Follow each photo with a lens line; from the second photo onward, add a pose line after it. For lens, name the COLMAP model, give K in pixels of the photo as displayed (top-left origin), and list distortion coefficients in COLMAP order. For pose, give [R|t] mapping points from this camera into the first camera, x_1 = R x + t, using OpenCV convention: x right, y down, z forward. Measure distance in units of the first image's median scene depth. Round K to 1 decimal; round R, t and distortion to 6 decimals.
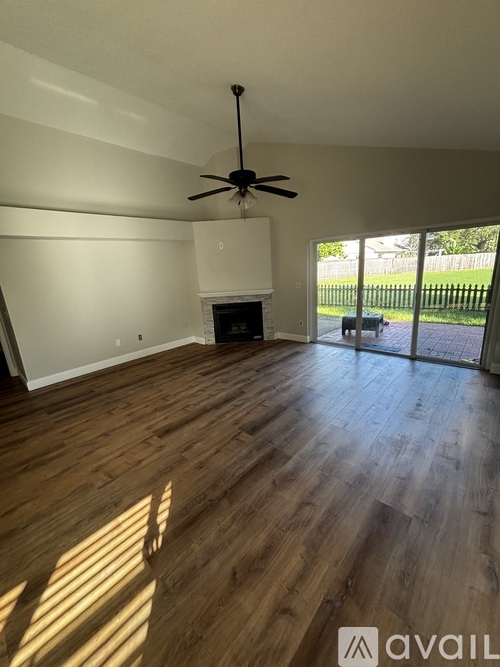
lens RADIAL K [[267.2, 0, 250.4], [0, 267.2, 331.6], [0, 0, 1]] dist [0.011977, 0.000191]
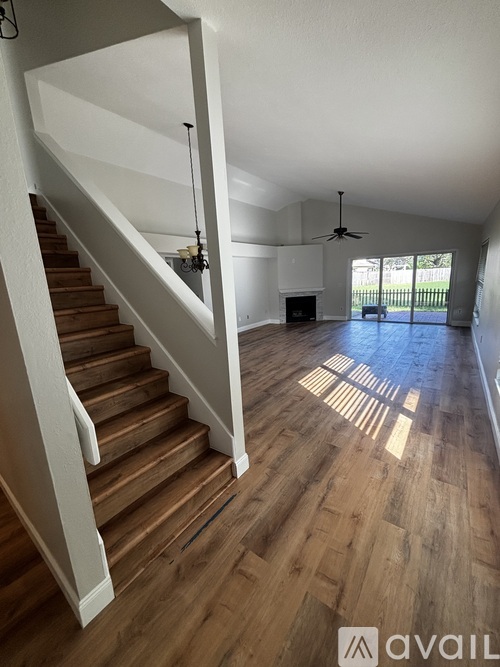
lens RADIAL K [[267.2, 0, 249.4], [0, 267.2, 333.7], [0, 0, 1]] dist [0.011977, 0.000191]
pose [[0.995567, -0.012641, 0.093206, -0.502230], [0.016202, 0.999163, -0.037551, 0.166064], [-0.092654, 0.038894, 0.994938, -0.536543]]
